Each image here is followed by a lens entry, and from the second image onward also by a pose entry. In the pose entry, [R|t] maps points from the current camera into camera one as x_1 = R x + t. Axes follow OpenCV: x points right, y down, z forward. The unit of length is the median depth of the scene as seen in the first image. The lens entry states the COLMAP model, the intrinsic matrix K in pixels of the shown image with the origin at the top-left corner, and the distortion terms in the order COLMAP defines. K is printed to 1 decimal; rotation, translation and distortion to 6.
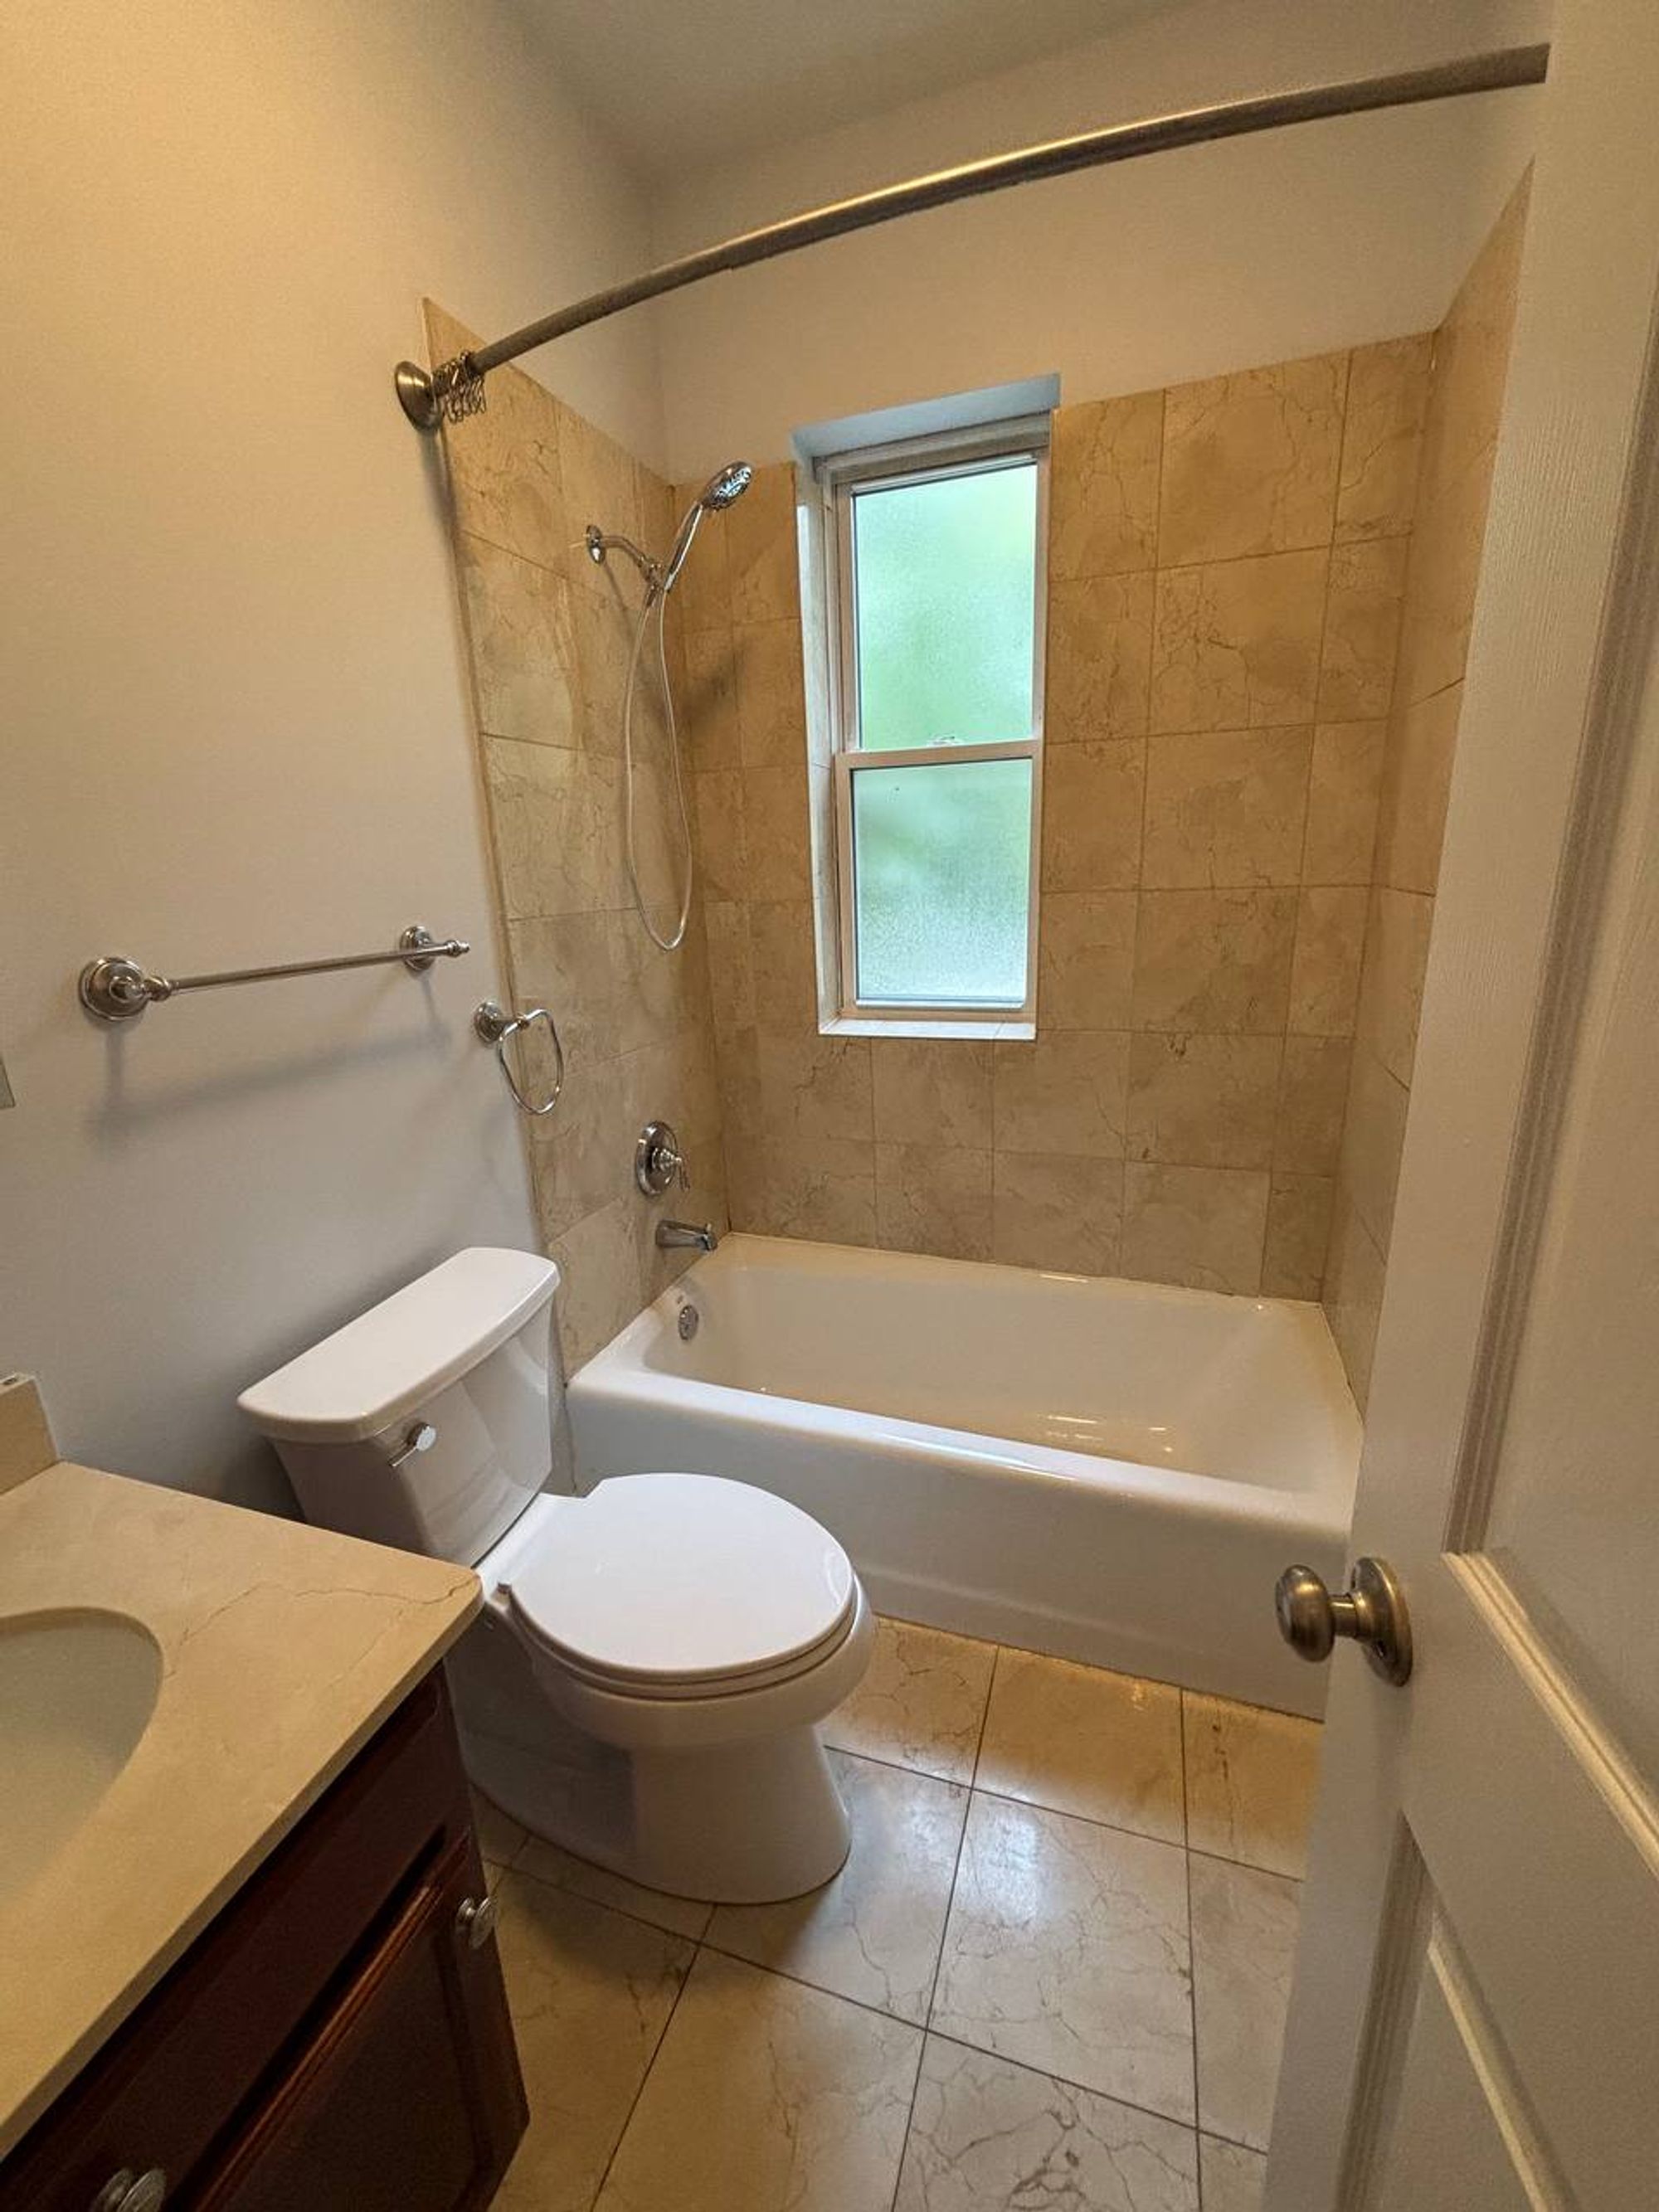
lens RADIAL K [[901.2, 0, 829.5], [0, 901.2, 1106.0], [0, 0, 1]] dist [0.001828, 0.000042]
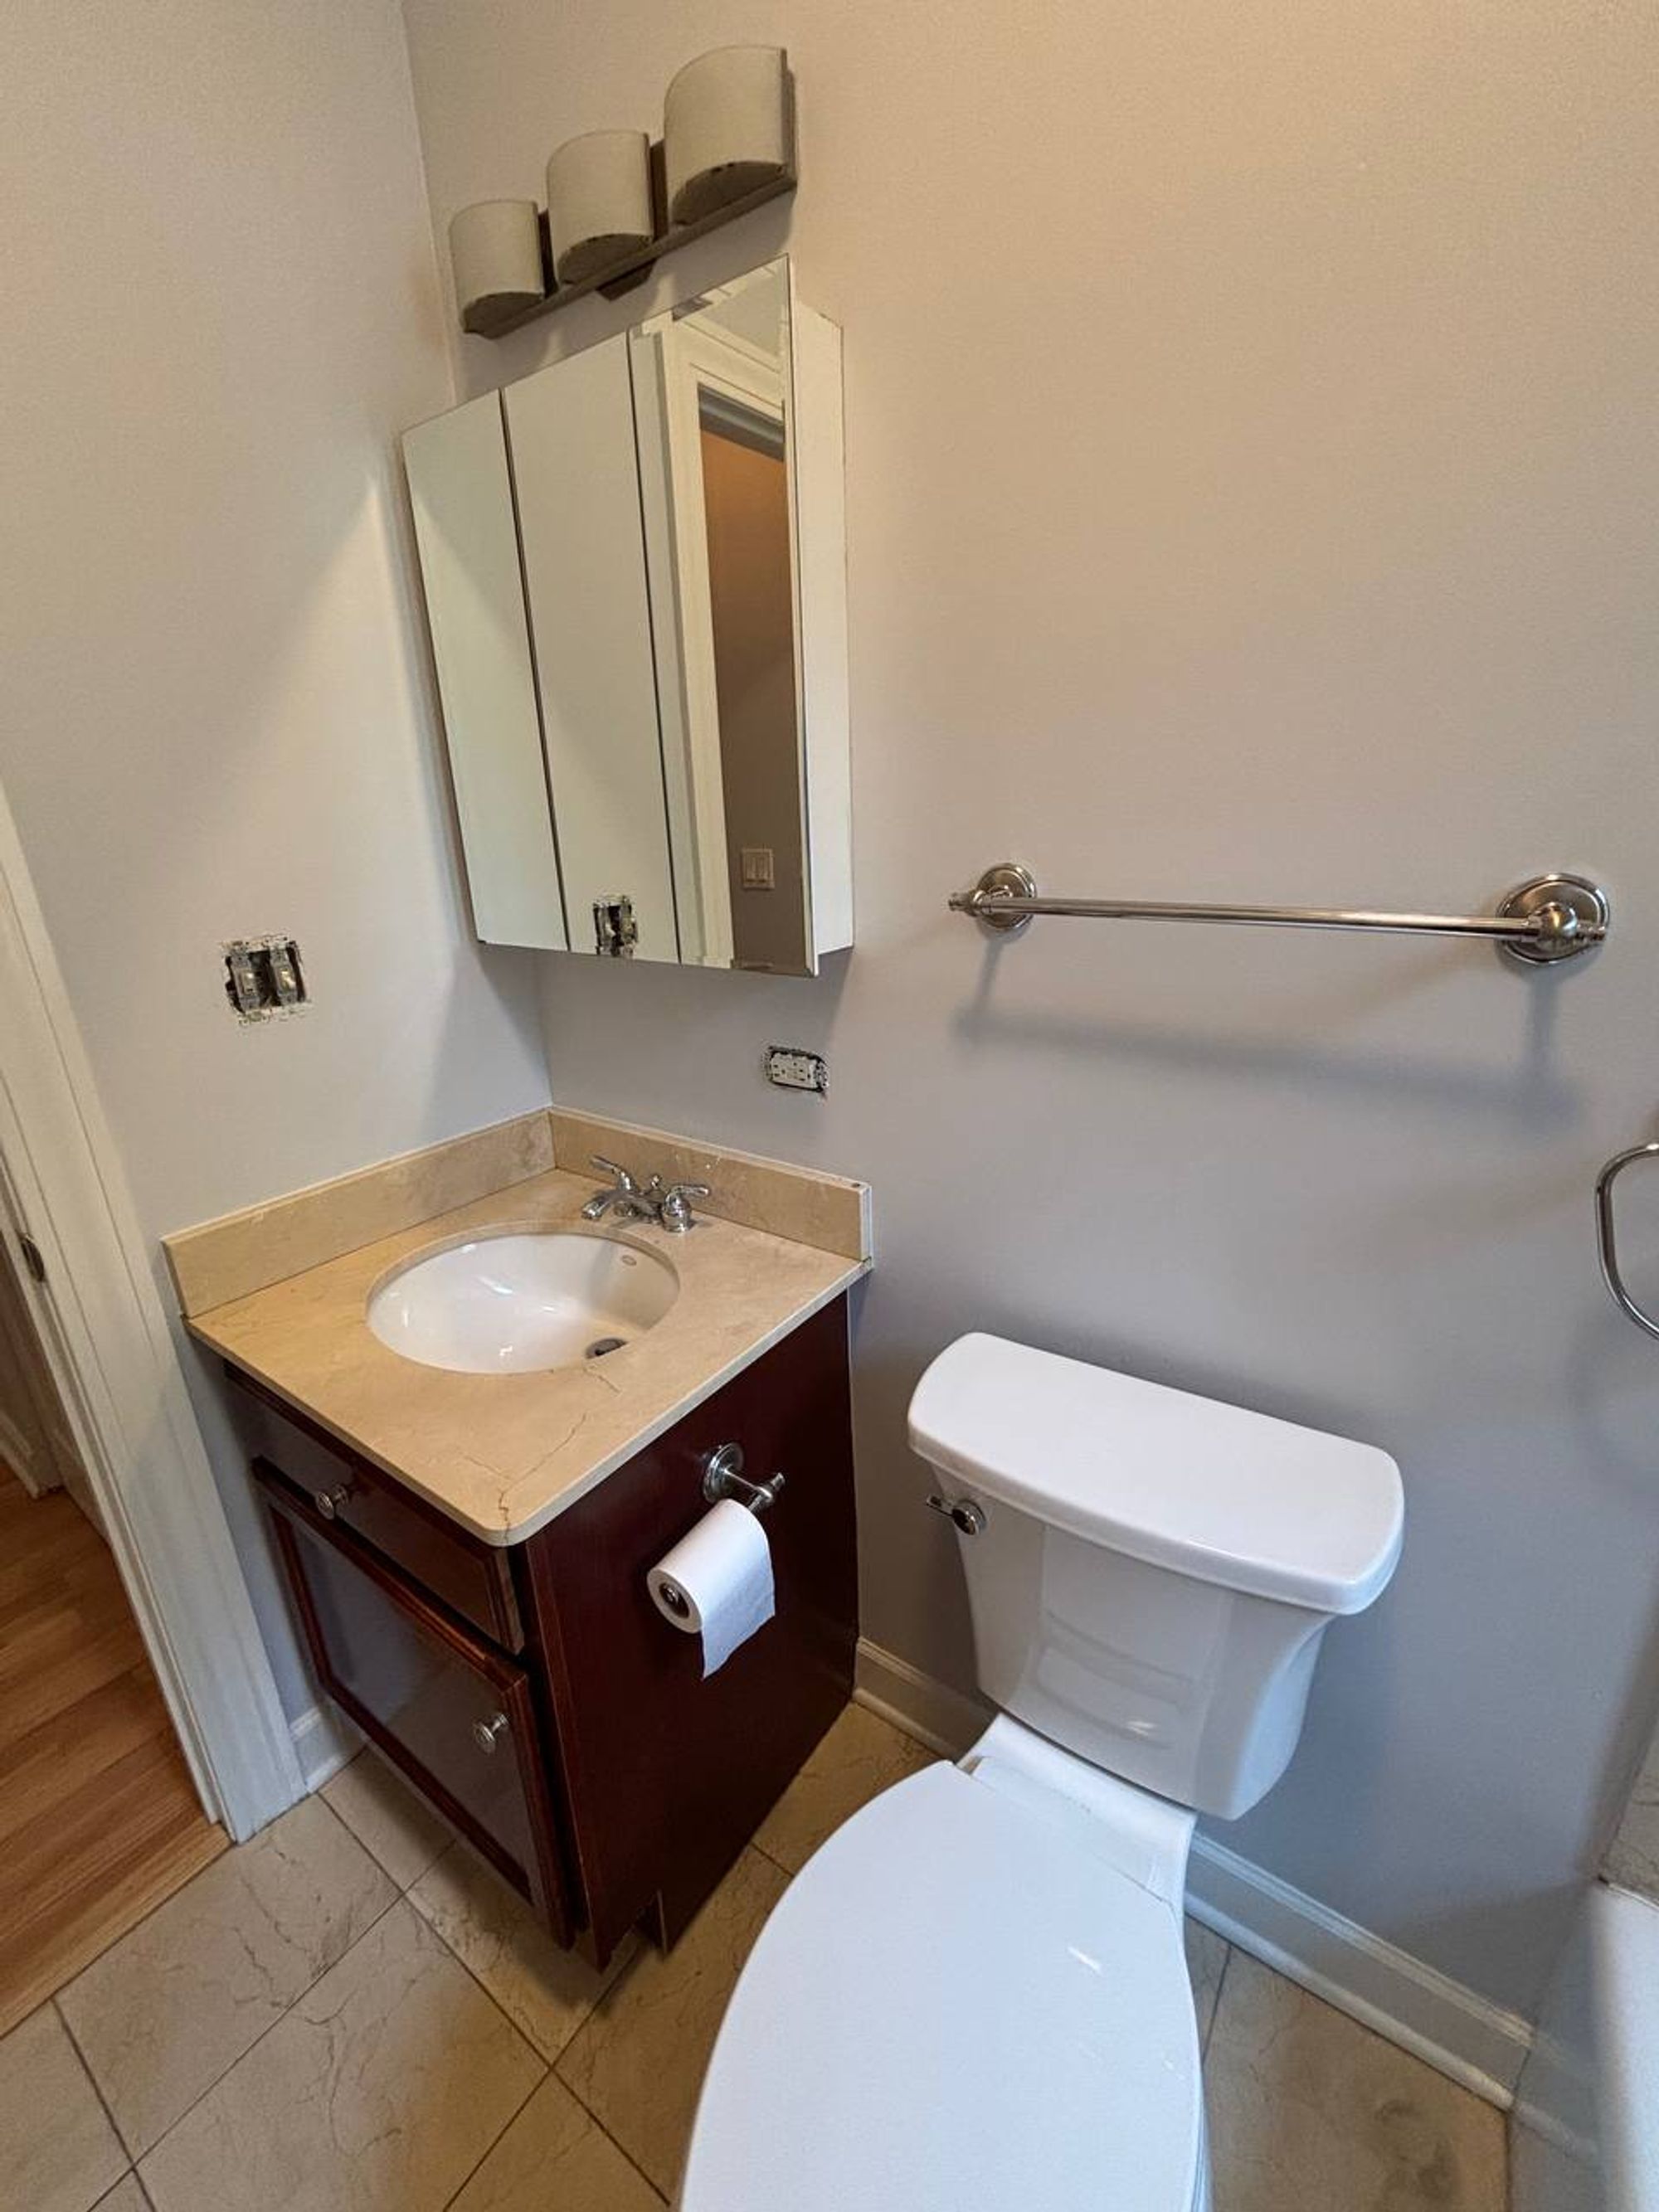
lens RADIAL K [[901.2, 0, 829.5], [0, 901.2, 1106.0], [0, 0, 1]] dist [0.001828, 0.000042]
pose [[-0.293500, 0.336428, -0.894804, 0.179275], [-0.218241, 0.887728, 0.405352, -0.270546], [0.930714, 0.314254, -0.187126, 1.038541]]
